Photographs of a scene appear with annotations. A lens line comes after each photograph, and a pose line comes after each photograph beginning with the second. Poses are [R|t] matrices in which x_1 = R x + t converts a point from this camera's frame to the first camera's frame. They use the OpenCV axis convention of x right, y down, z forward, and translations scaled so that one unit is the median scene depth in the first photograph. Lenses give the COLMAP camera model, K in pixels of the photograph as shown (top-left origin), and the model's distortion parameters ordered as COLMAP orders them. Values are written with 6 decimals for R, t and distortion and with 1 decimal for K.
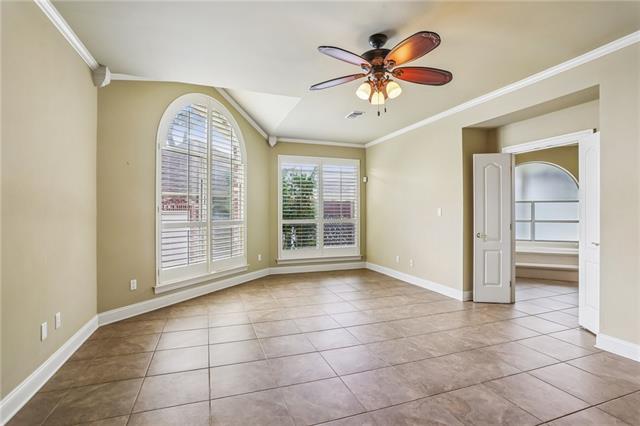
lens RADIAL K [[316.6, 0, 320.4], [0, 316.6, 214.8], [0, 0, 1]] dist [-0.060325, 0.037135]
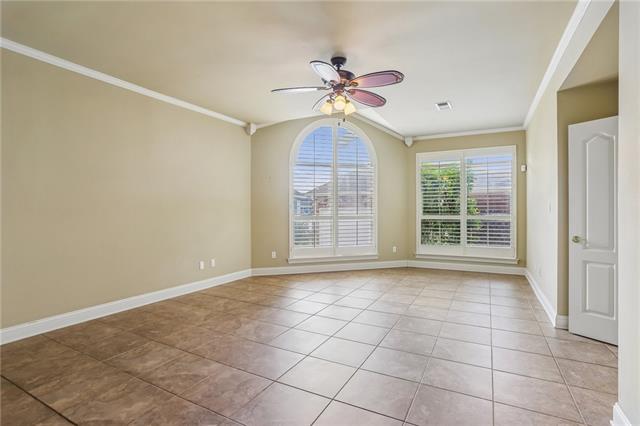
lens RADIAL K [[316.6, 0, 320.4], [0, 316.6, 214.8], [0, 0, 1]] dist [-0.060325, 0.037135]
pose [[0.662204, 0.010581, -0.749249, 0.445976], [-0.001961, 0.999921, 0.012388, 0.001482], [0.749321, -0.006734, 0.662172, 0.072524]]
